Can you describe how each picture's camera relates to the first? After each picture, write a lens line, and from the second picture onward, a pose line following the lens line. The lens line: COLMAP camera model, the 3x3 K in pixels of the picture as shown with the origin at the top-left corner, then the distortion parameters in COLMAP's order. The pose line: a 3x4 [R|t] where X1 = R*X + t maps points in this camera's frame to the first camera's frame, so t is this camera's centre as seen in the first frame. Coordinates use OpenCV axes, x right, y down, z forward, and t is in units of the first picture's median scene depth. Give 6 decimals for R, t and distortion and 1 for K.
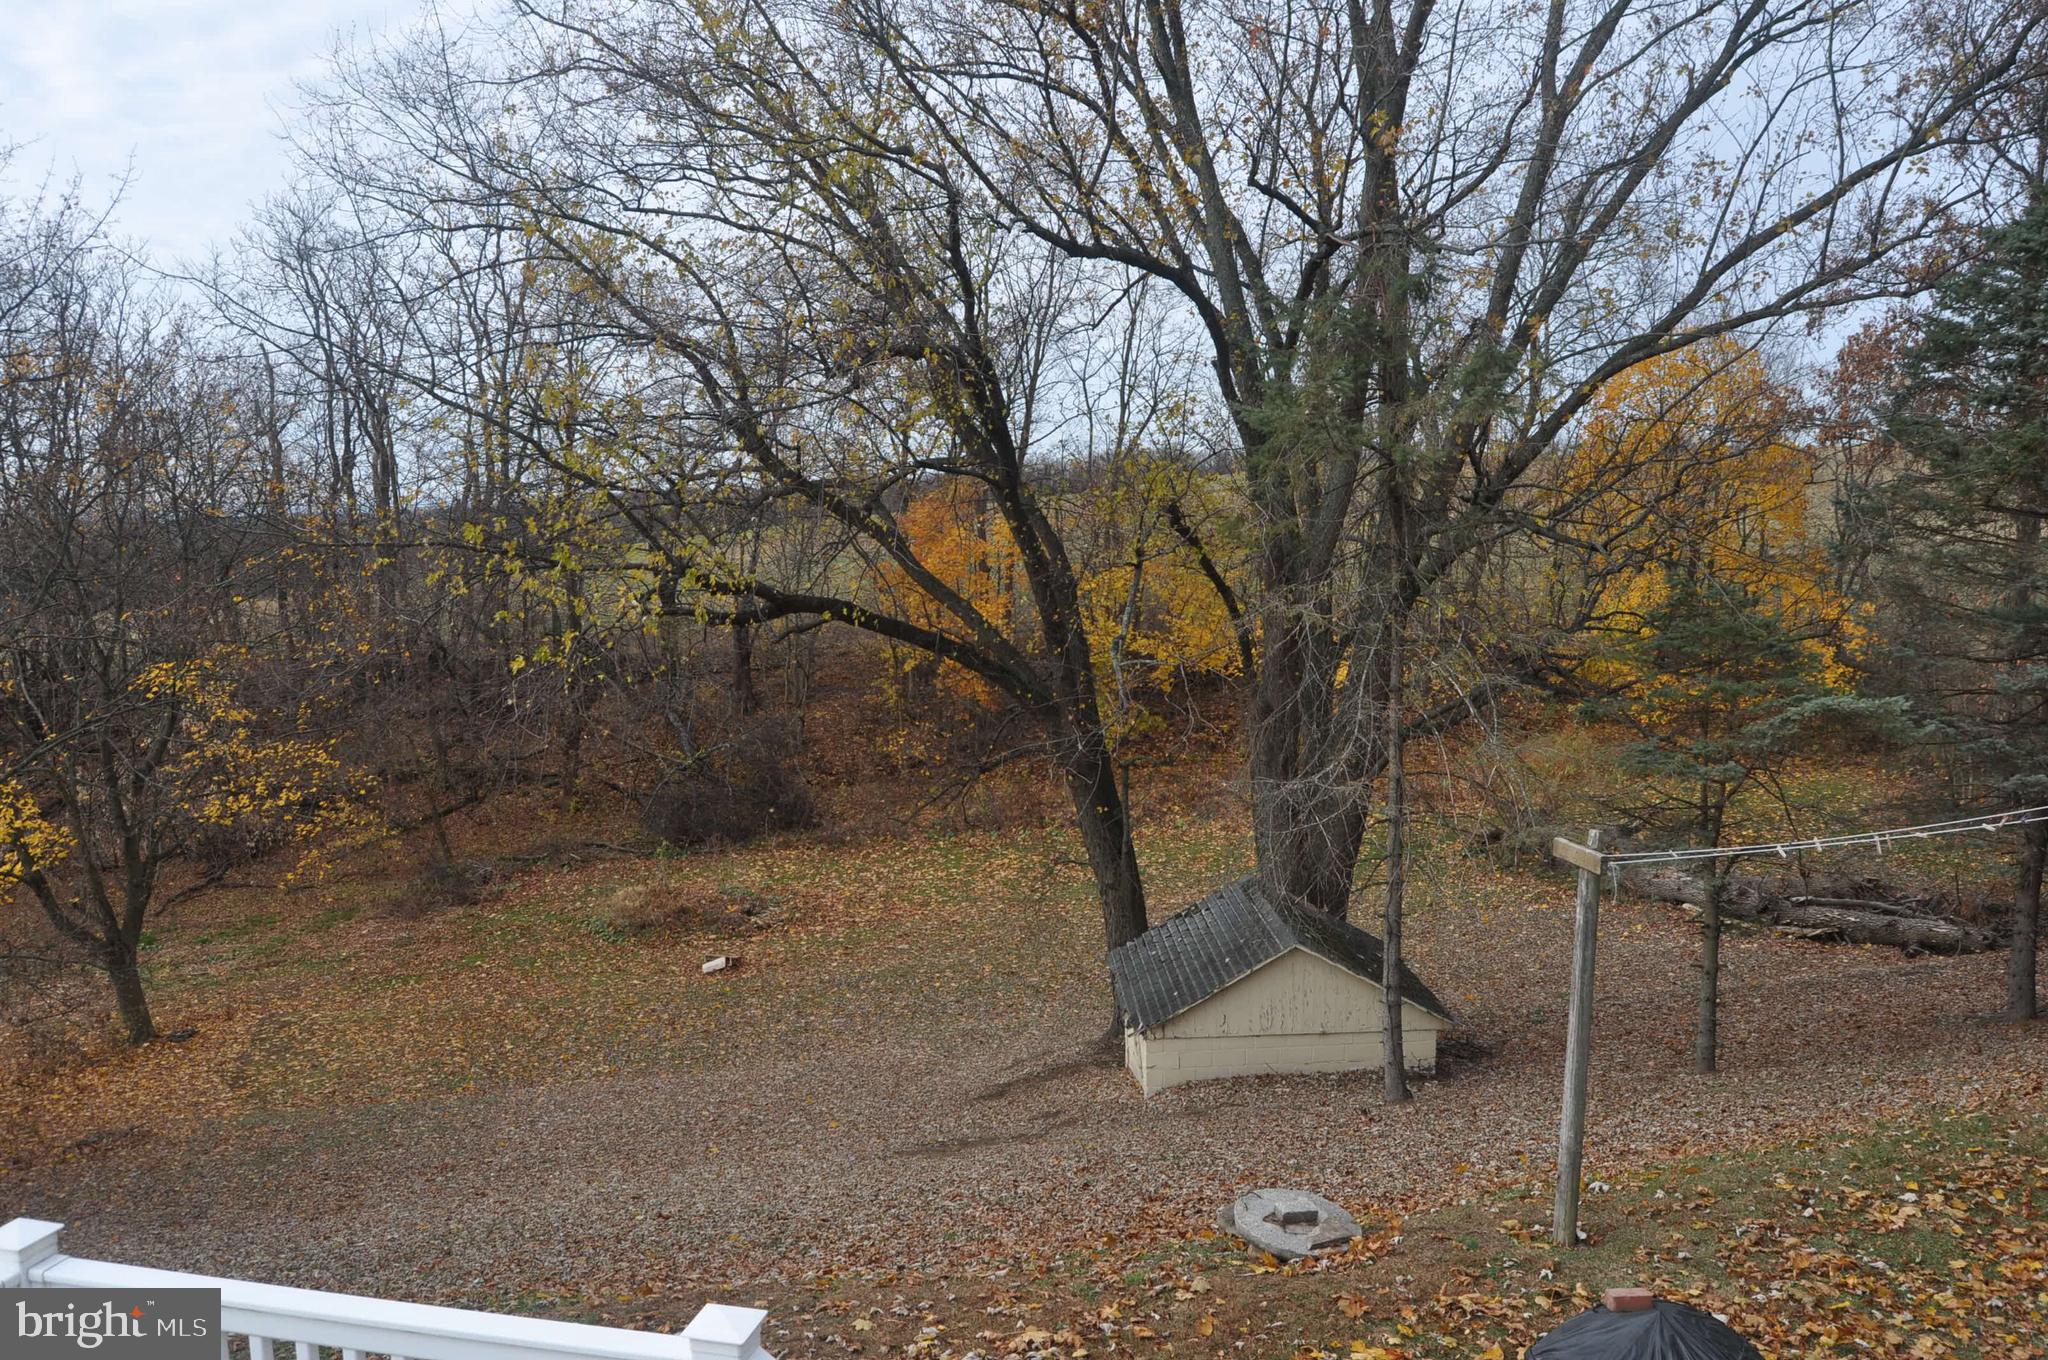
lens RADIAL K [[1612.8, 0, 1024.0], [0, 1612.8, 680.0], [0, 0, 1]] dist [-0.094479, 0.040319]
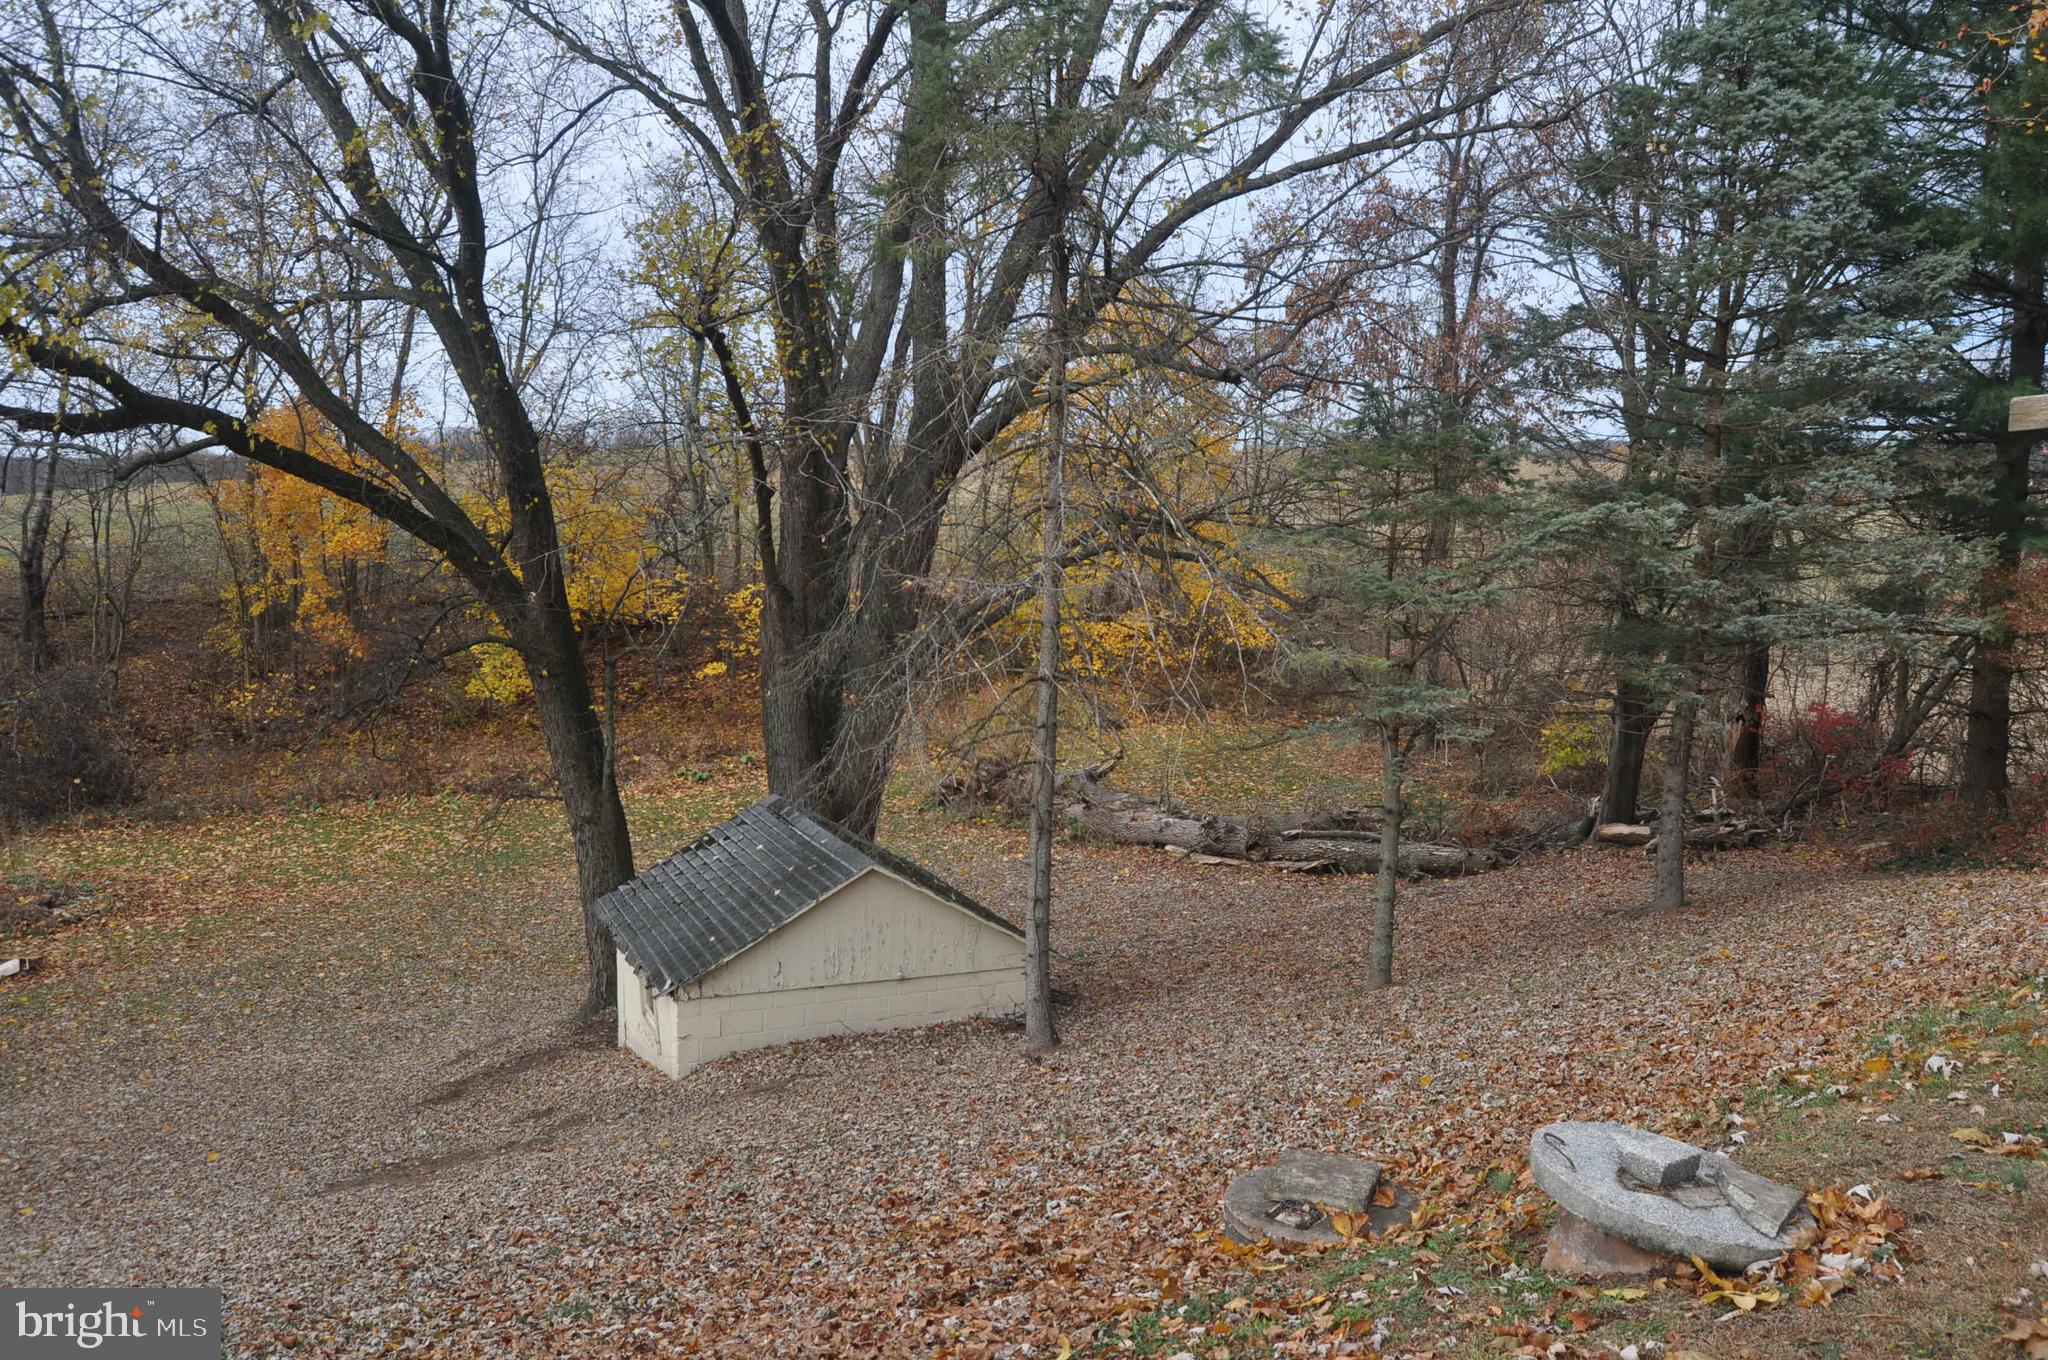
lens RADIAL K [[1612.8, 0, 1024.0], [0, 1612.8, 680.0], [0, 0, 1]] dist [-0.094479, 0.040319]
pose [[0.920873, 0.003444, 0.389847, -0.043442], [-0.003071, 0.999994, -0.001580, 0.048810], [-0.389850, 0.000258, 0.920878, 0.162286]]
